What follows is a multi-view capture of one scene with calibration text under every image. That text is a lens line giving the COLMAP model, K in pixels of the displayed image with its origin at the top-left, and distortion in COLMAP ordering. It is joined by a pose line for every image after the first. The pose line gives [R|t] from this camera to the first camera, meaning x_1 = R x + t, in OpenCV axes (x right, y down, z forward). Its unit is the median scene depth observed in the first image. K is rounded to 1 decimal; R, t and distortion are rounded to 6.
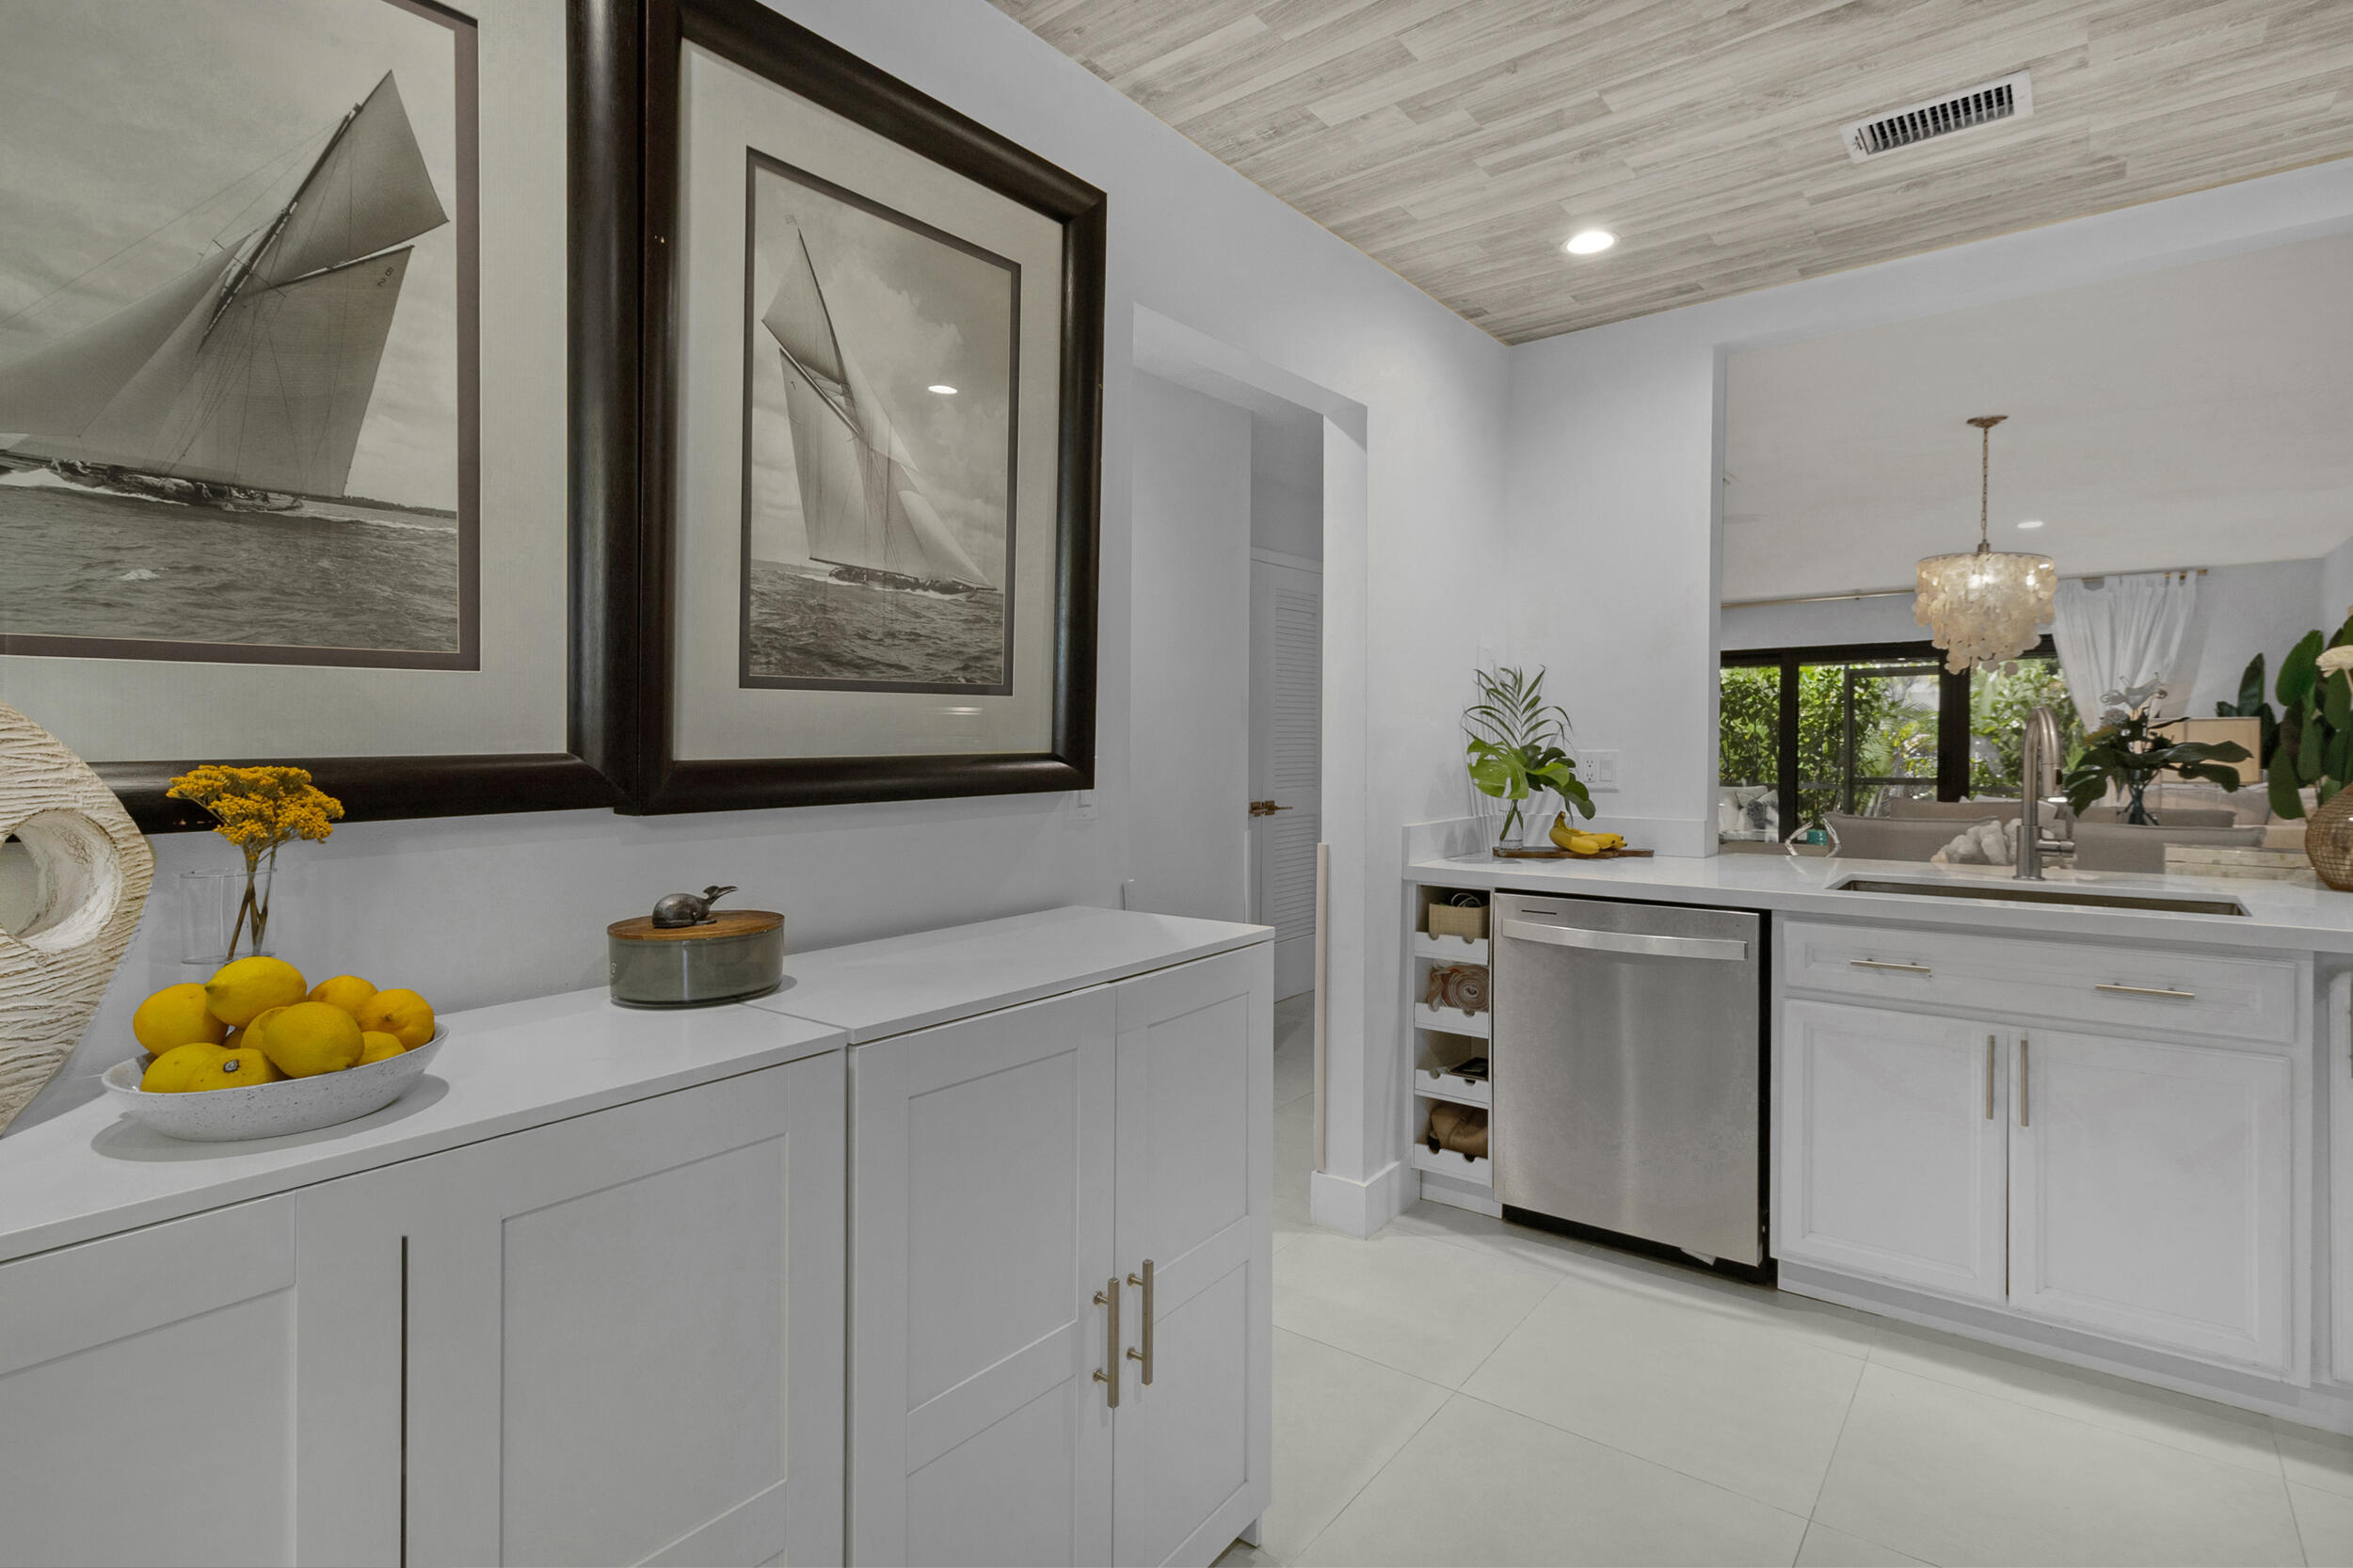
lens RADIAL K [[1180.6, 0, 1183.3], [0, 1180.6, 752.1], [0, 0, 1]] dist [0.001011, 0.000584]
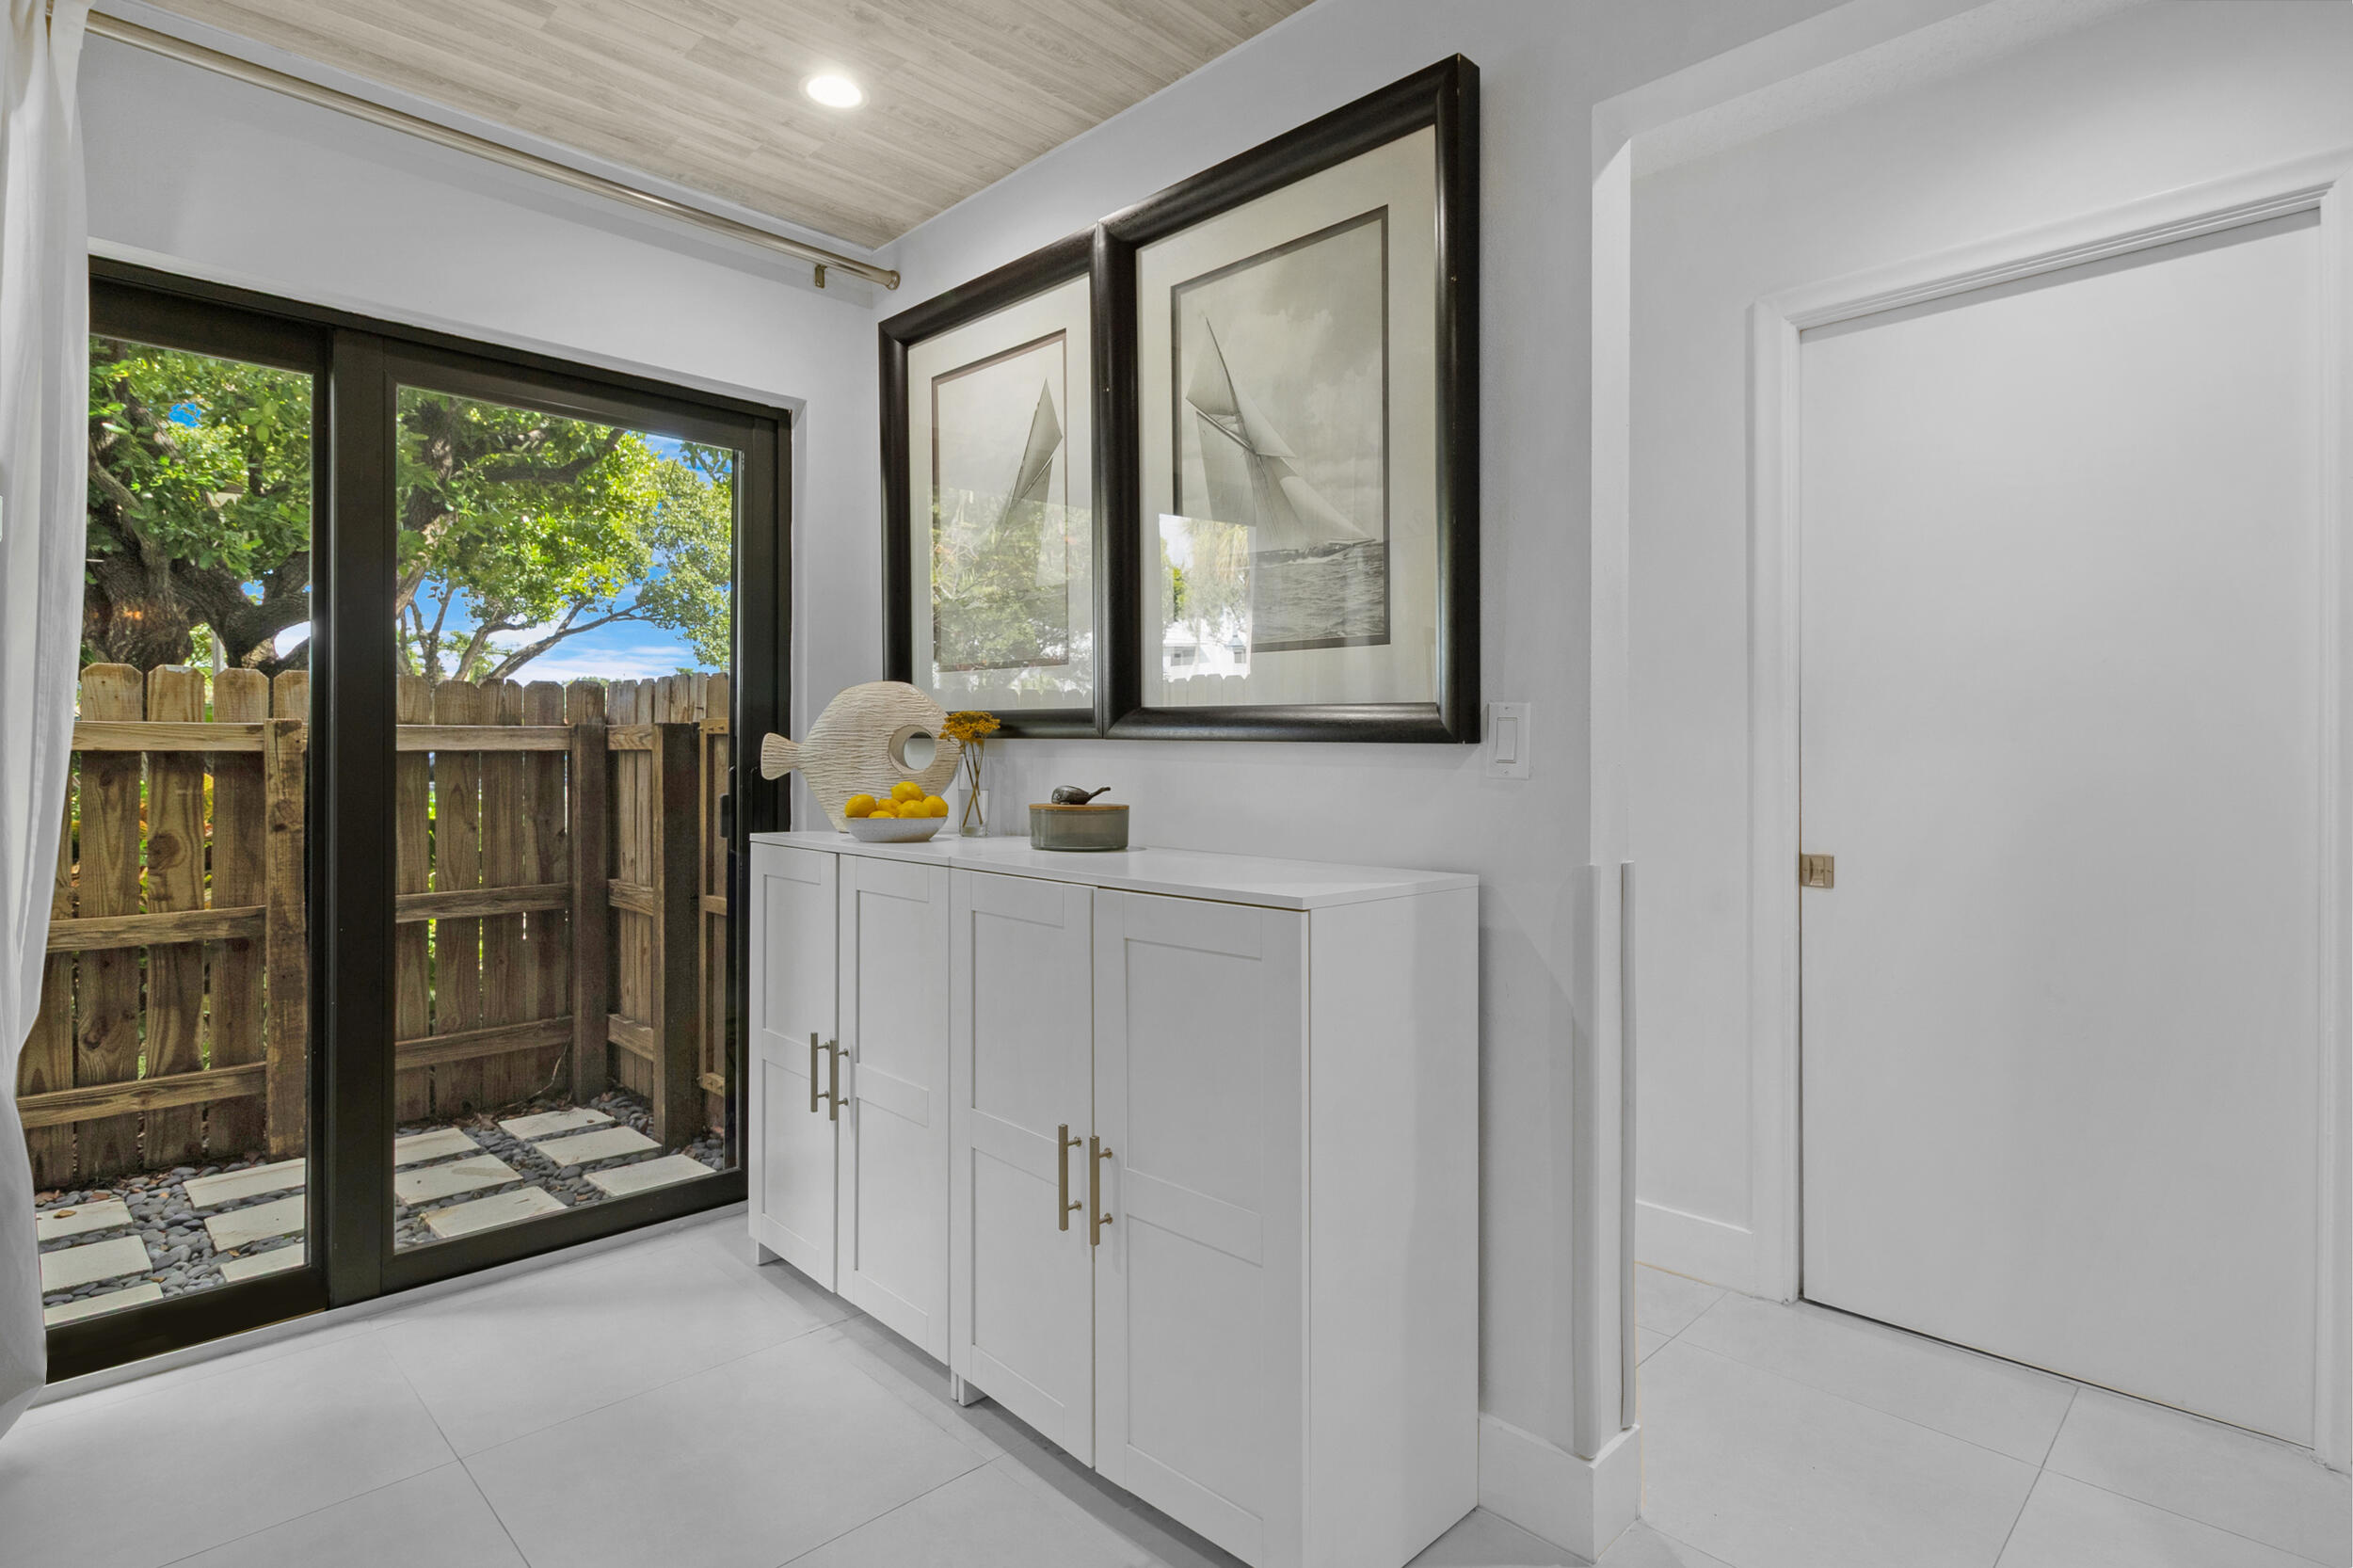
lens RADIAL K [[1180.6, 0, 1183.3], [0, 1180.6, 752.1], [0, 0, 1]] dist [0.001011, 0.000584]
pose [[-0.114585, -0.001948, -0.993412, 0.919298], [-0.027089, 0.999632, 0.001165, 0.049663], [0.993044, 0.027044, -0.114595, 1.025343]]
